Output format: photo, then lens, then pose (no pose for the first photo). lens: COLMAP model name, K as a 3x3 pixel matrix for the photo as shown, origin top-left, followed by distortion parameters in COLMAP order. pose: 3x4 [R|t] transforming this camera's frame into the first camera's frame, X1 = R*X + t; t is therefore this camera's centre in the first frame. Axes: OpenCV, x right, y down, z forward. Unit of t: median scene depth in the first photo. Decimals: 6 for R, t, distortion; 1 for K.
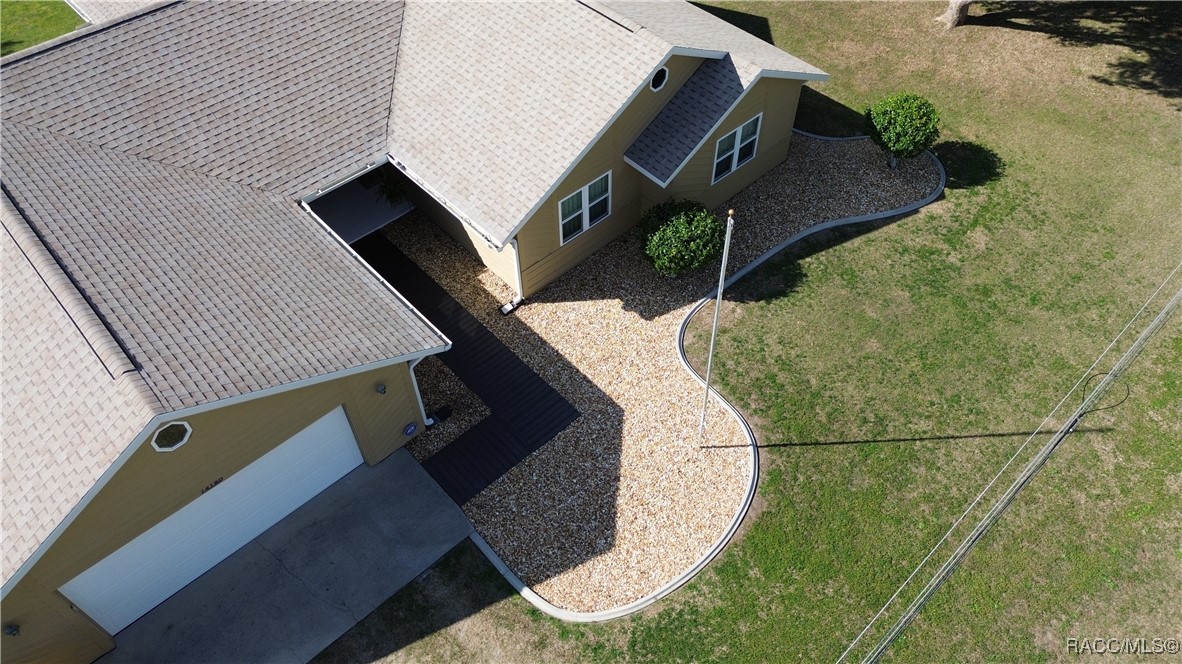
lens RADIAL K [[839.2, 0, 593.7], [0, 839.2, 333.4], [0, 0, 1]] dist [0.037193, -0.022263]
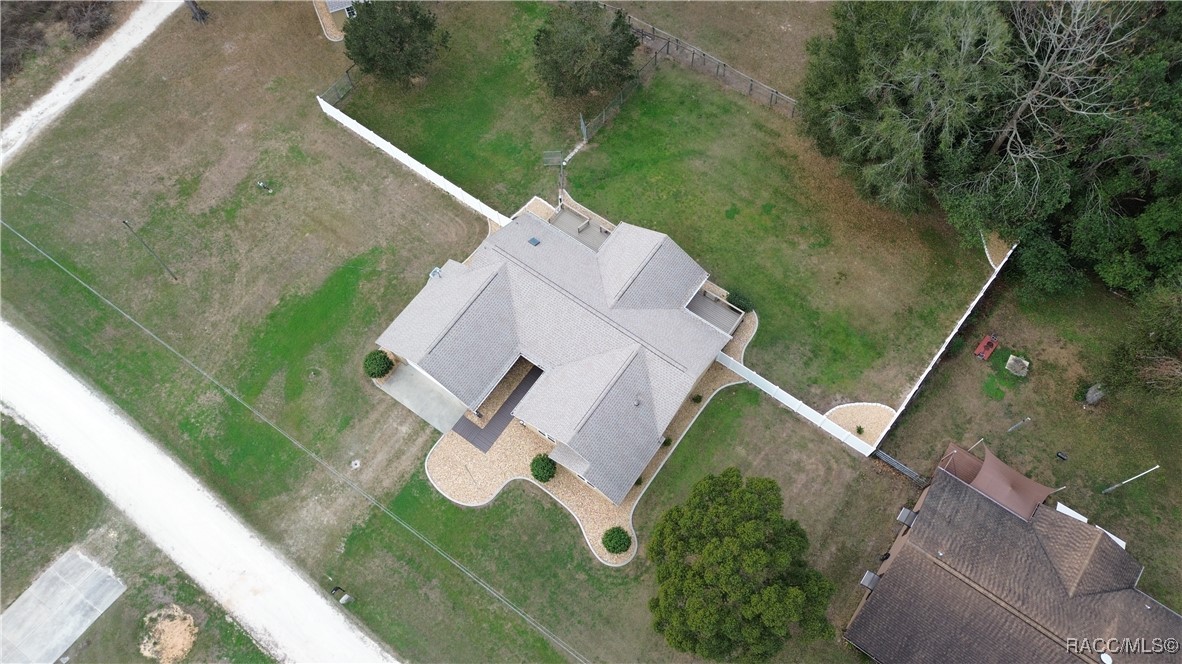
lens RADIAL K [[839.2, 0, 592.4], [0, 839.2, 326.3], [0, 0, 1]] dist [0.037193, -0.022263]
pose [[0.199846, 0.892530, -0.404291, 0.964882], [-0.742023, 0.407325, 0.532436, -2.197838], [0.639893, 0.193588, 0.743680, -1.330593]]
